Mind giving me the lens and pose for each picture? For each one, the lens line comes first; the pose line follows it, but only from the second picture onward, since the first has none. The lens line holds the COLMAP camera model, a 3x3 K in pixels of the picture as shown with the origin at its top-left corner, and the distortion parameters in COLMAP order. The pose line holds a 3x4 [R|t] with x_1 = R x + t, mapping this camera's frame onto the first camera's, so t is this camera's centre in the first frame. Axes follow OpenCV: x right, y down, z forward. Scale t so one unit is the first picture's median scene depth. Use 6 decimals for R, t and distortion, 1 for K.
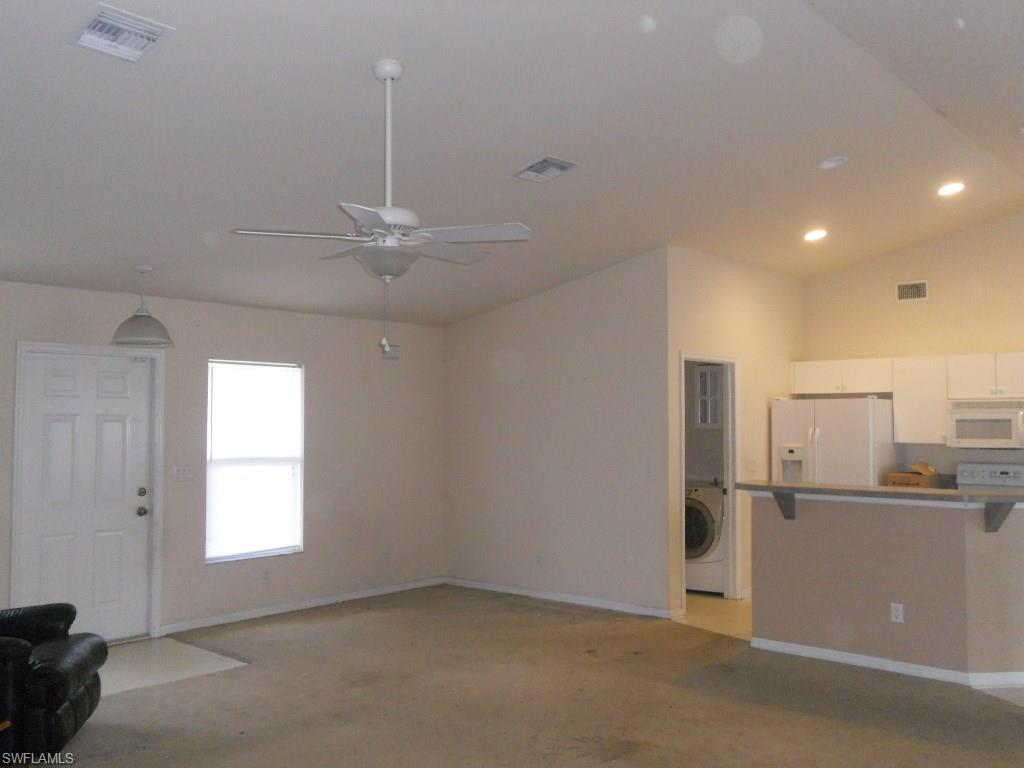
lens RADIAL K [[940.3, 0, 510.0], [0, 940.3, 365.1], [0, 0, 1]] dist [0.017134, -0.008150]
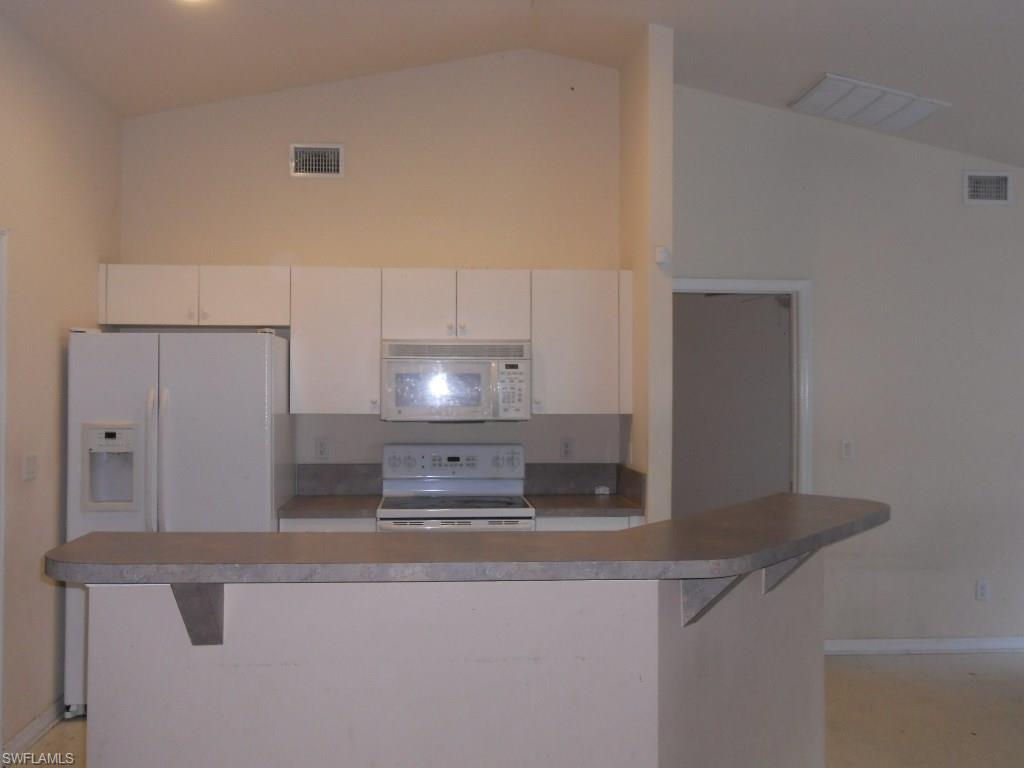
lens RADIAL K [[940.3, 0, 510.0], [0, 940.3, 365.1], [0, 0, 1]] dist [0.017134, -0.008150]
pose [[0.702217, 0.019877, 0.711685, 0.092685], [-0.050192, 0.998505, 0.021637, 0.033855], [-0.710192, -0.050915, 0.702165, 0.506588]]
